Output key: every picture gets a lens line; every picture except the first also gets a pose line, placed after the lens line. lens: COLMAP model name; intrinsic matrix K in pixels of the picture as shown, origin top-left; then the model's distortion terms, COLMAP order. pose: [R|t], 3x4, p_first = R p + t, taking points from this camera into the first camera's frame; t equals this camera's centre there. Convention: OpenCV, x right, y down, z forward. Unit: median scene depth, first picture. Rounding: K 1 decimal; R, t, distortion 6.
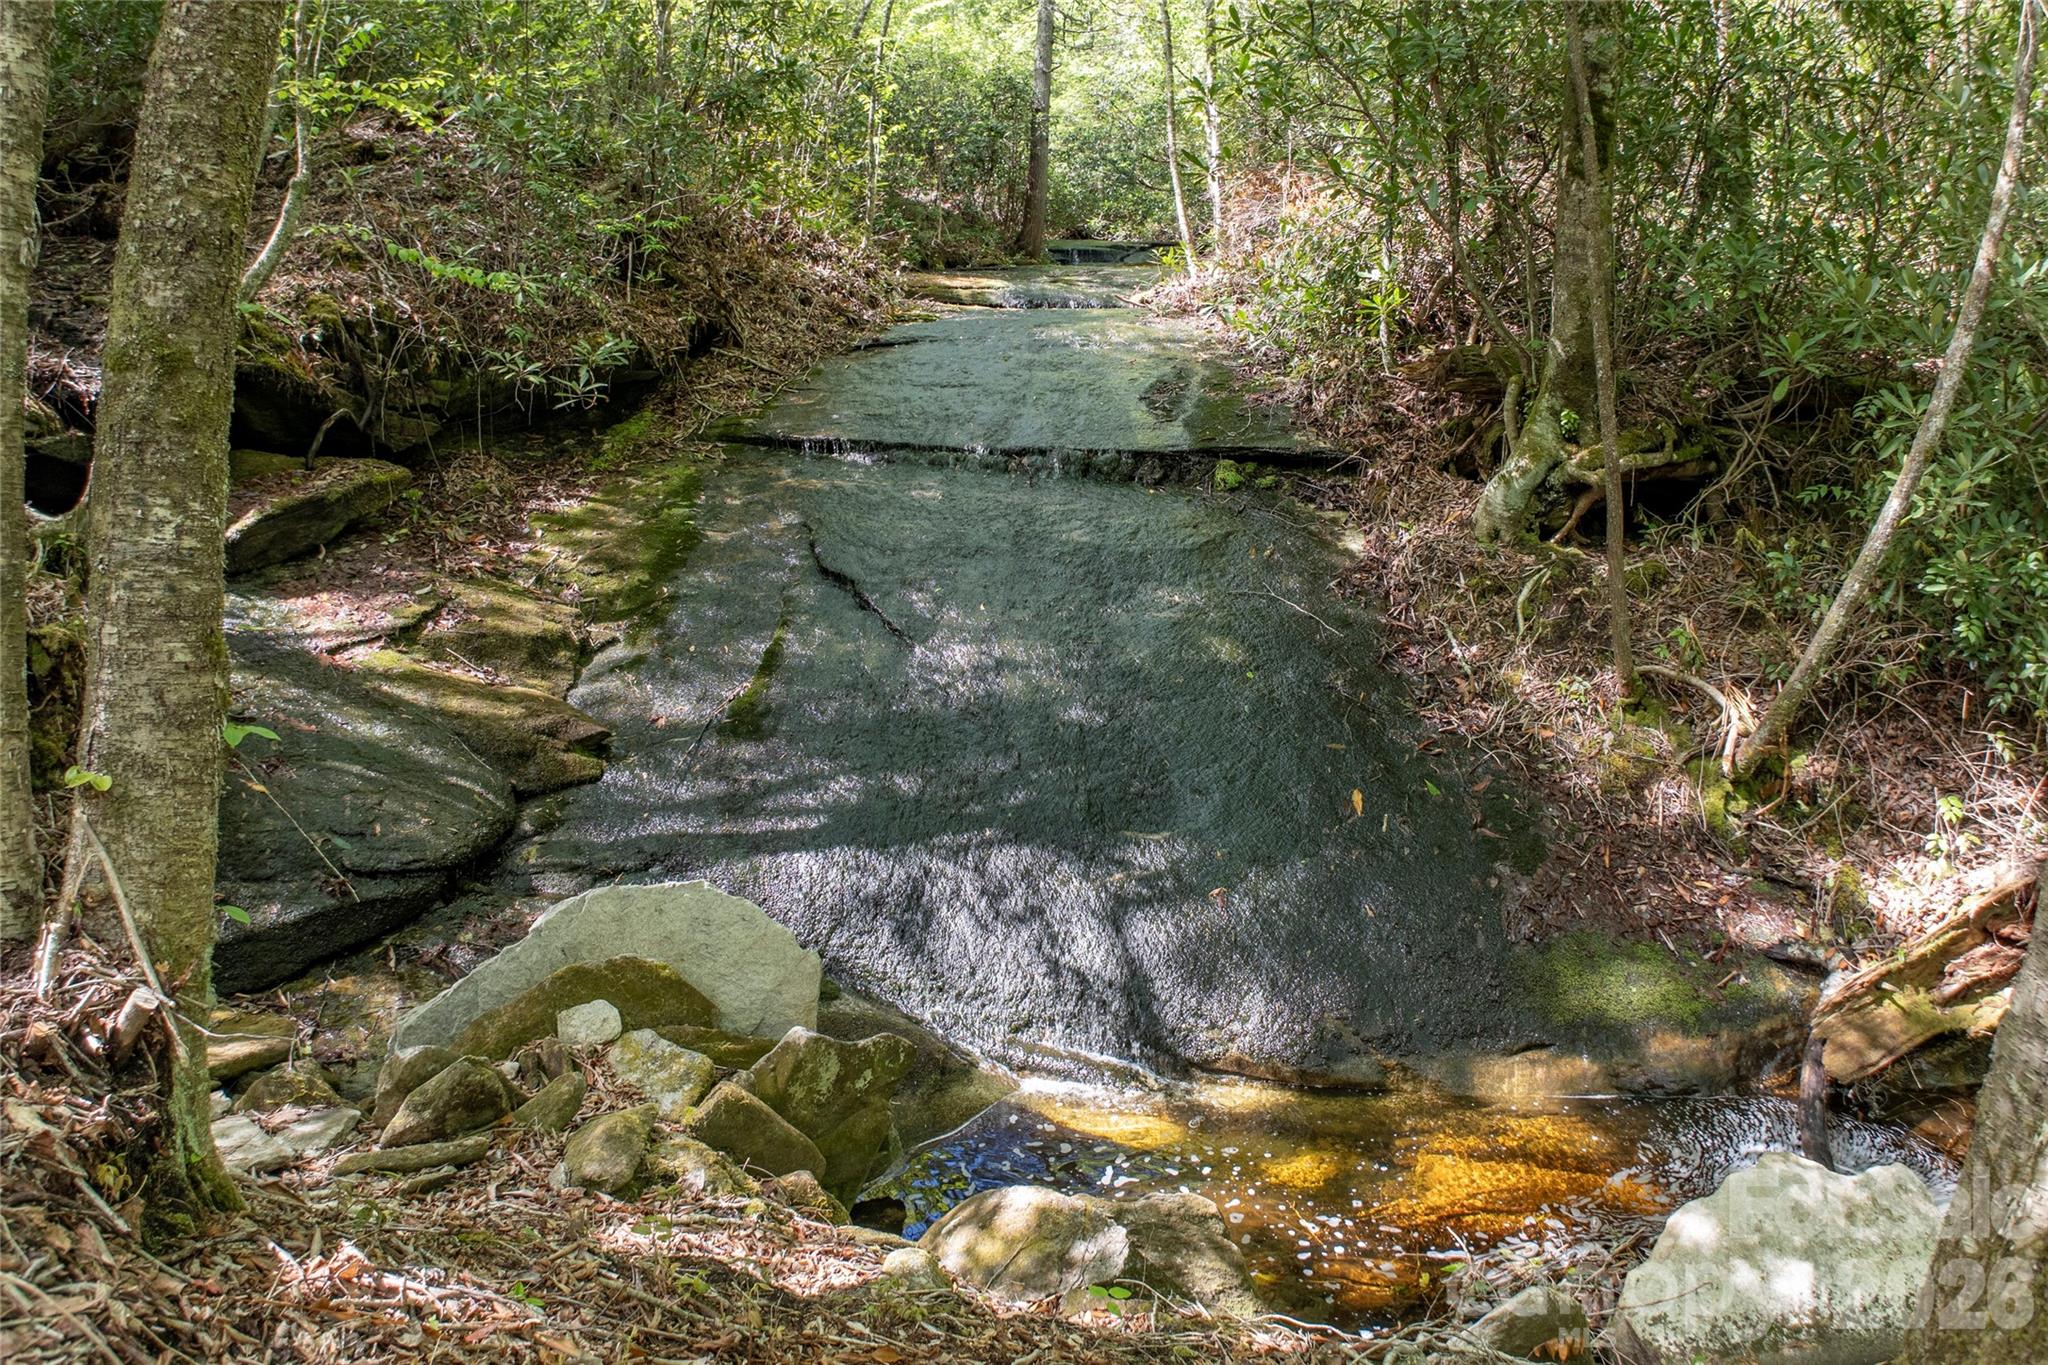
lens RADIAL K [[1294.7, 0, 1028.2], [0, 1294.7, 581.2], [0, 0, 1]] dist [-0.209814, 0.034628]
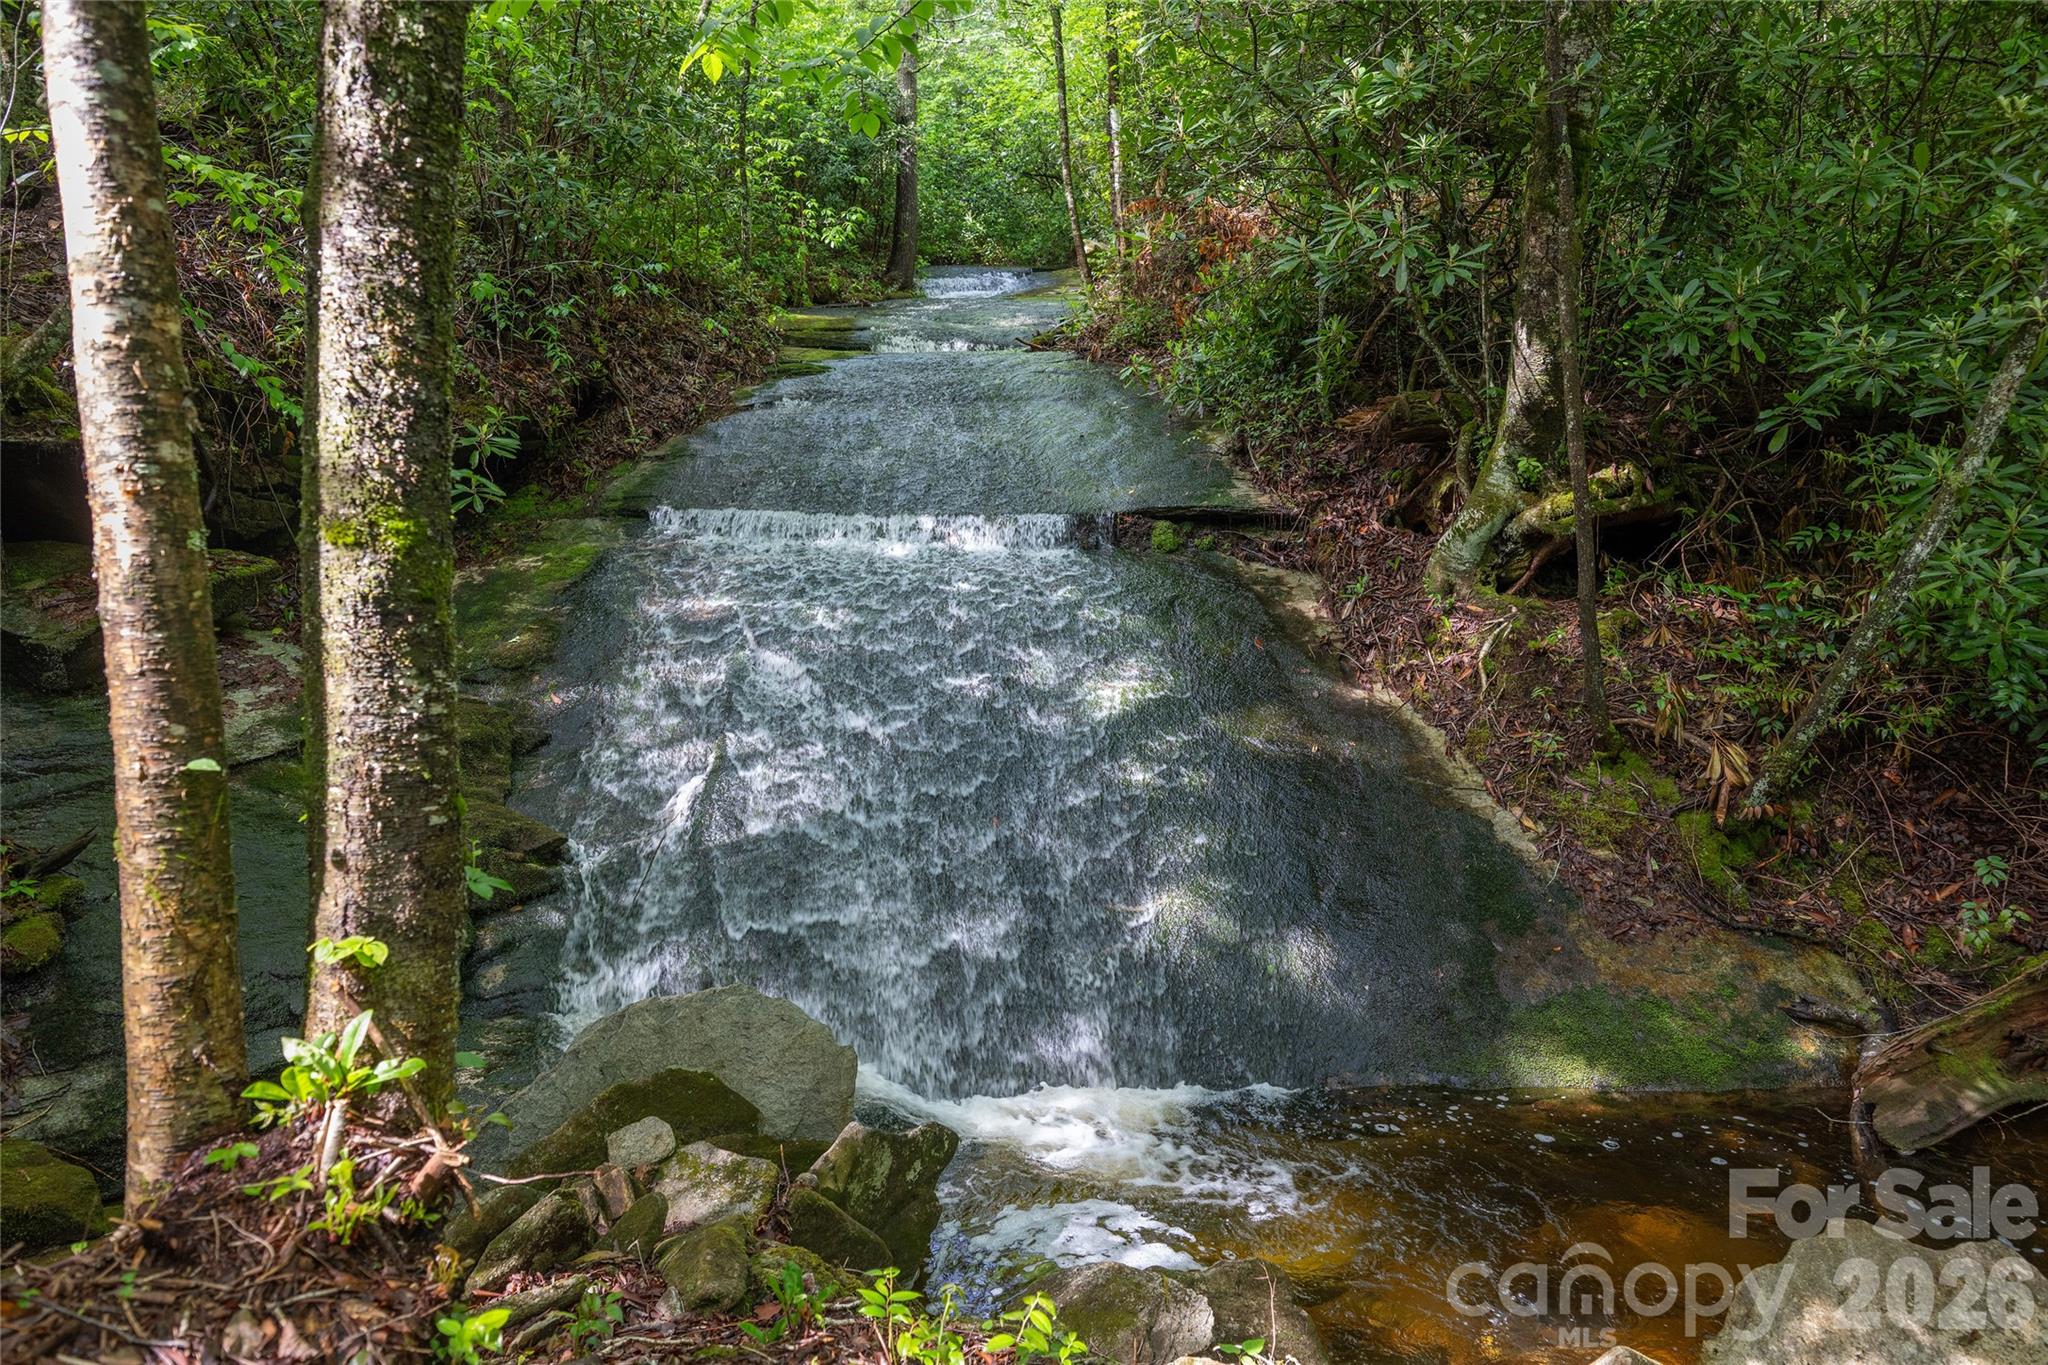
lens RADIAL K [[1392.9, 0, 1025.5], [0, 1392.9, 685.3], [0, 0, 1]] dist [0.001919, 0.001432]
pose [[0.994719, -0.044686, 0.092397, -0.065792], [0.041329, 0.998425, 0.037931, -0.016955], [-0.093946, -0.033912, 0.995000, -0.061263]]
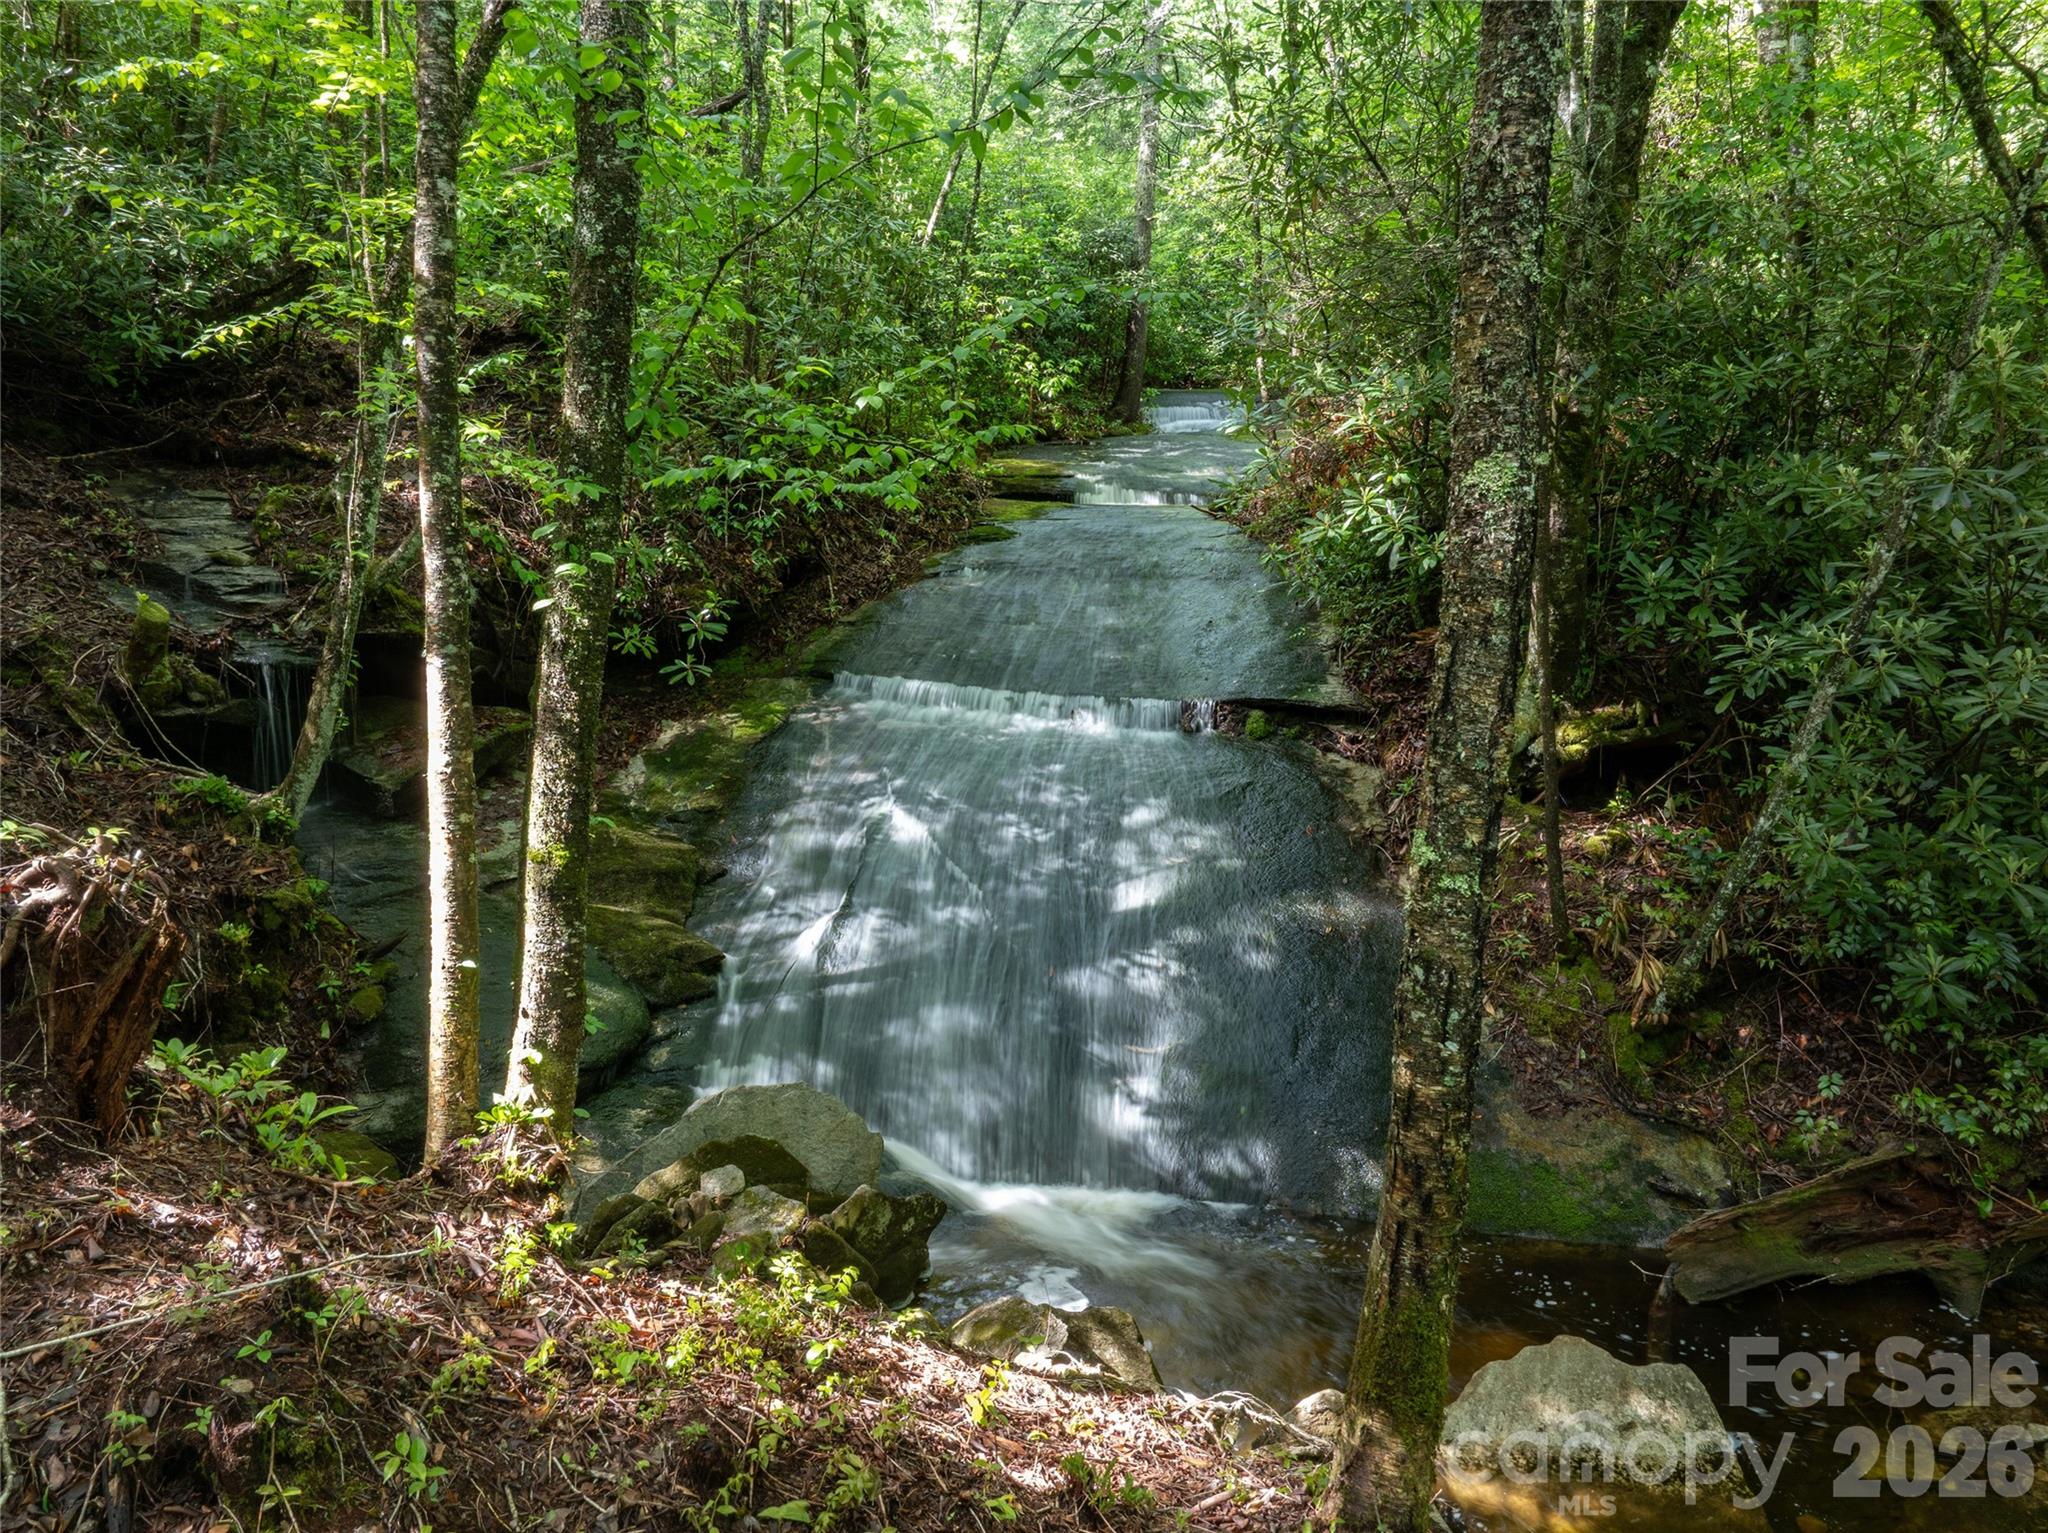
lens RADIAL K [[1431.3, 0, 1024.7], [0, 1431.3, 753.0], [0, 0, 1]] dist [-0.014160, -0.042929]
pose [[0.996518, 0.017092, -0.081606, 0.066491], [-0.015748, 0.999730, 0.017090, -0.092420], [0.081876, -0.015745, 0.996518, -0.327198]]
